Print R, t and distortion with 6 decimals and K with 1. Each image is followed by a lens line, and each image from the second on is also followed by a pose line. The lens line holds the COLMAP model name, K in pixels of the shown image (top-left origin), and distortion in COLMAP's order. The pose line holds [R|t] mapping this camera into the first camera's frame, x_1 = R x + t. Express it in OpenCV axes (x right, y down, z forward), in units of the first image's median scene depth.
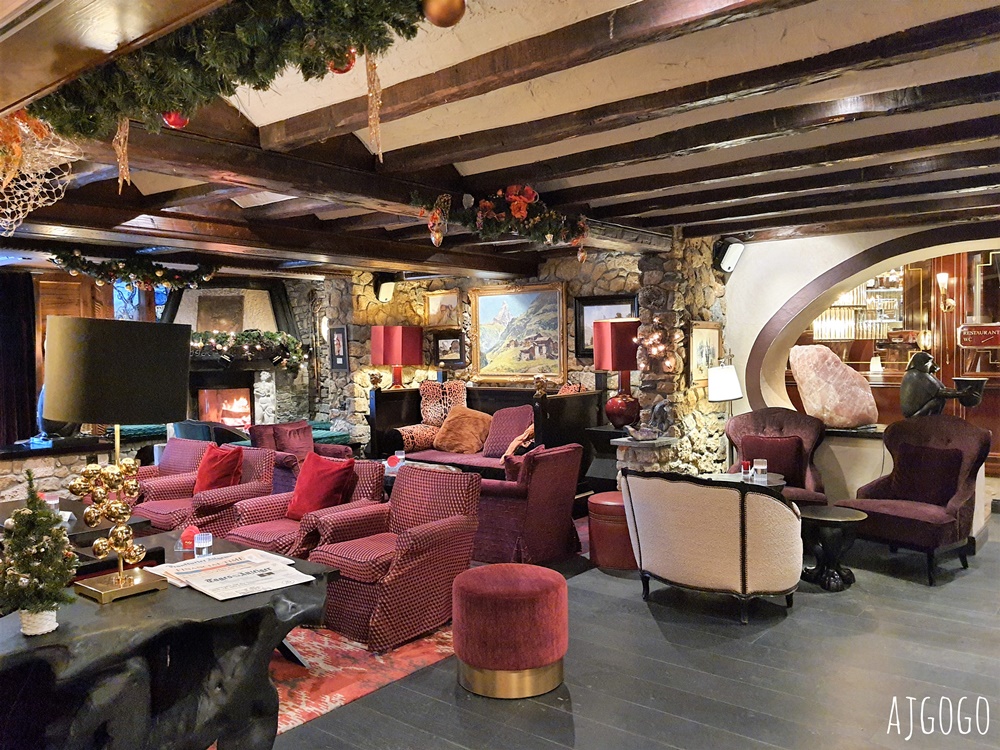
lens RADIAL K [[790.1, 0, 500.0], [0, 790.1, 375.0], [0, 0, 1]] dist [0.103785, -0.181385]
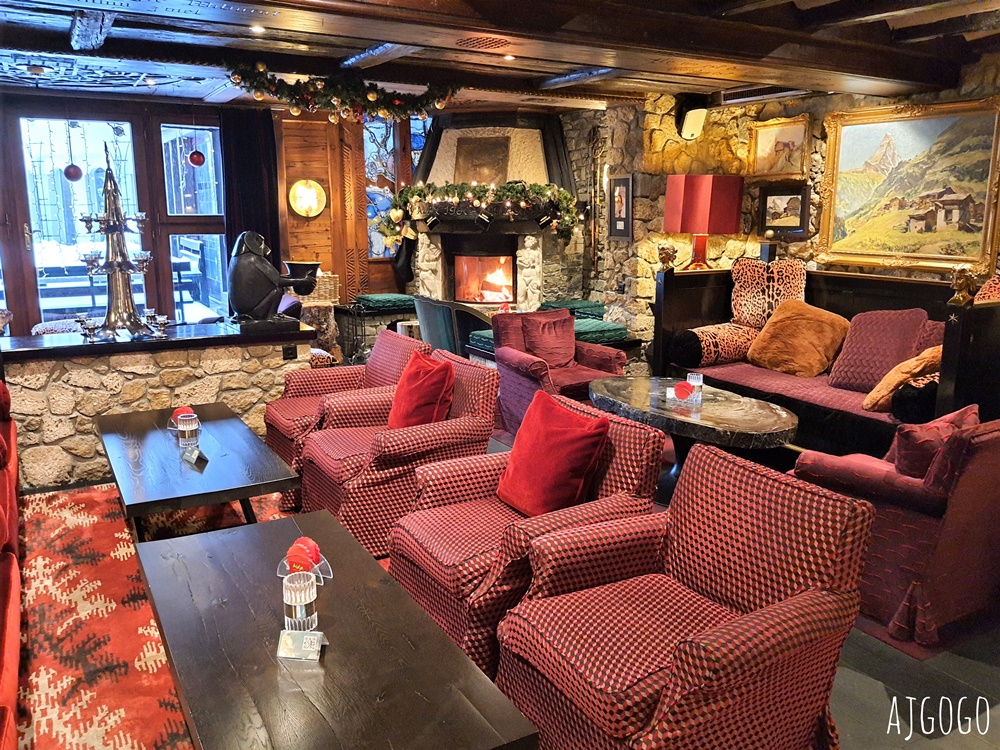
lens RADIAL K [[790.1, 0, 500.0], [0, 790.1, 375.0], [0, 0, 1]] dist [0.103785, -0.181385]
pose [[0.931629, 0.091919, -0.351595, -0.036827], [-0.028042, 0.982781, 0.182631, -0.013052], [0.362328, -0.160285, 0.918165, 0.273089]]
